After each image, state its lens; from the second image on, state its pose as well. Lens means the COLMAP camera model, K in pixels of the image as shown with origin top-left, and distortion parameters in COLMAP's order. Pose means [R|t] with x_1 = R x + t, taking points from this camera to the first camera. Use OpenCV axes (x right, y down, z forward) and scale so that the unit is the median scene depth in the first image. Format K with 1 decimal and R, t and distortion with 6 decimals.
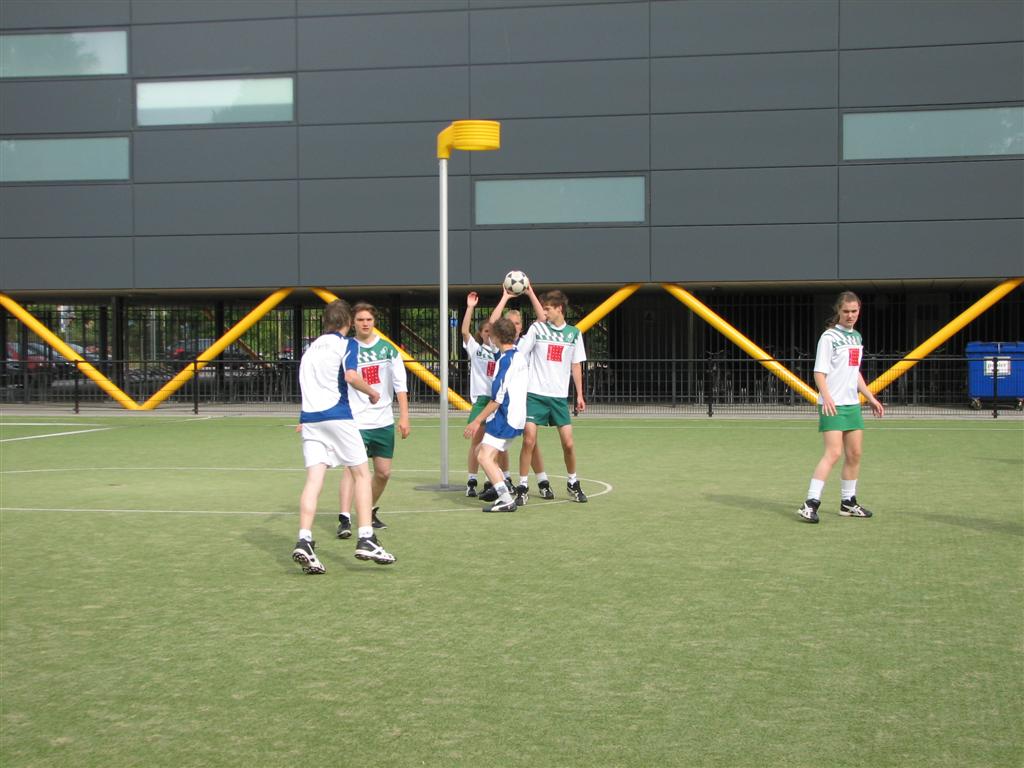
lens RADIAL K [[1849.3, 0, 491.1], [0, 1849.3, 383.8], [0, 0, 1]] dist [0.095379, 0.000000]
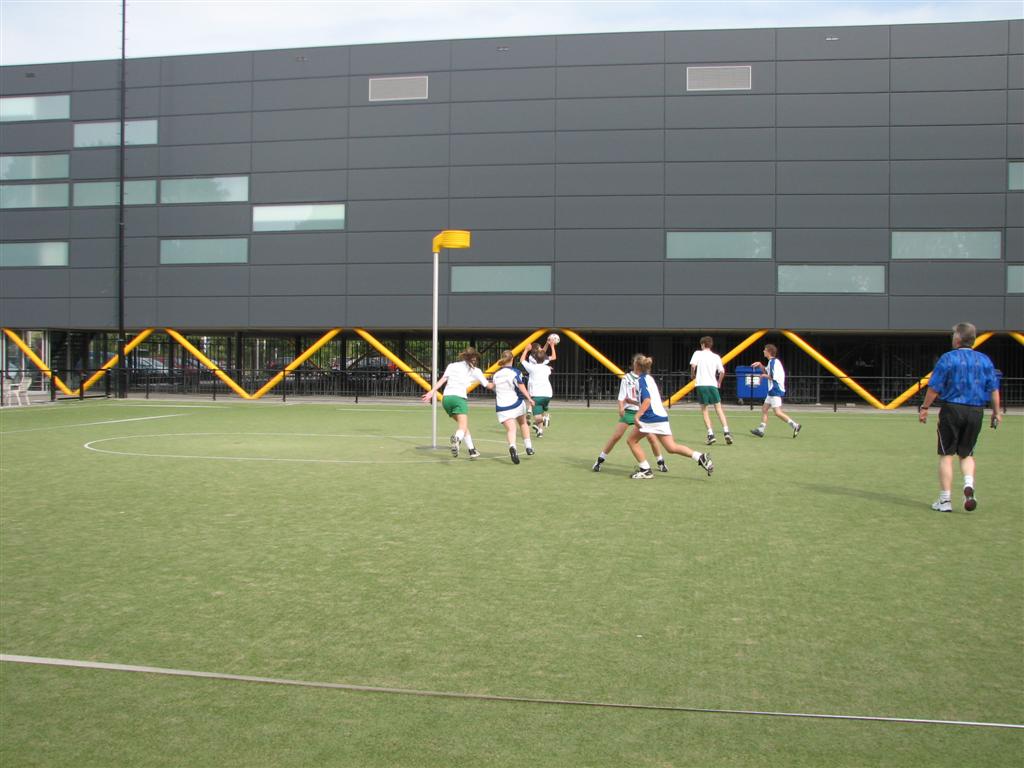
lens RADIAL K [[1095.2, 0, 495.8], [0, 1095.2, 381.7], [0, 0, 1]] dist [-0.112603, 0.000000]
pose [[0.999233, 0.013660, 0.036708, -0.006114], [-0.013499, 0.999898, -0.004621, -0.000062], [-0.036767, 0.004122, 0.999315, 0.001745]]
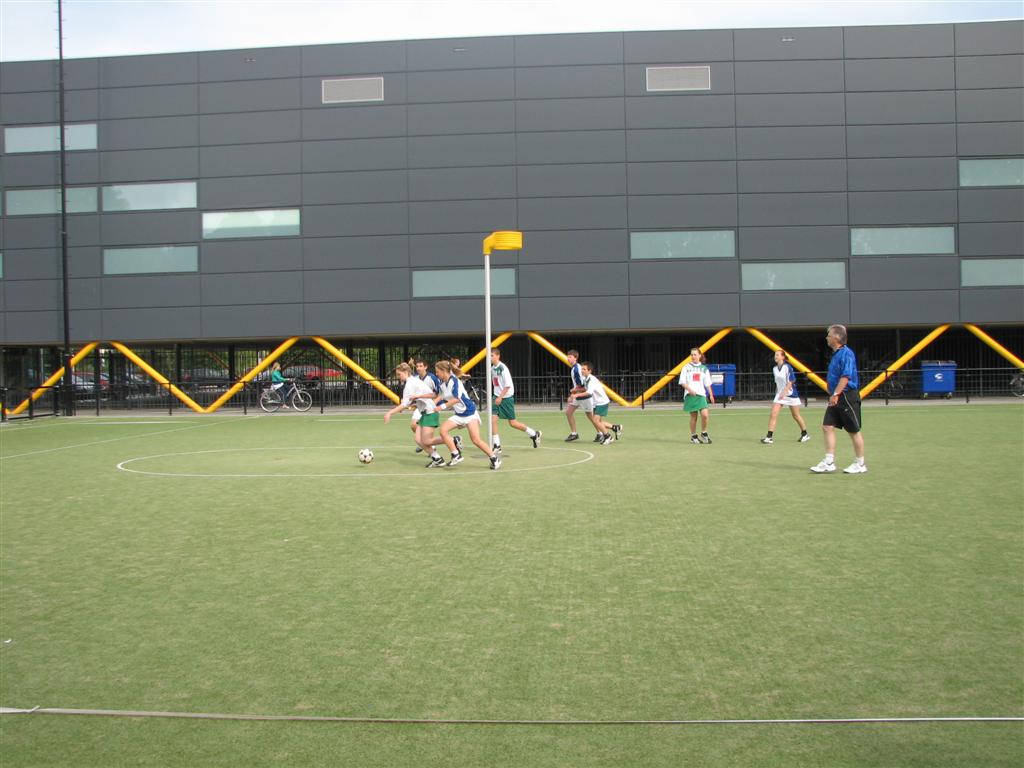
lens RADIAL K [[1095.2, 0, 500.8], [0, 1095.2, 385.5], [0, 0, 1]] dist [-0.112603, 0.000000]
pose [[0.989036, -0.015835, 0.146825, -0.148137], [0.016818, 0.999844, -0.005459, -0.000656], [-0.146716, 0.007869, 0.989147, 0.042479]]
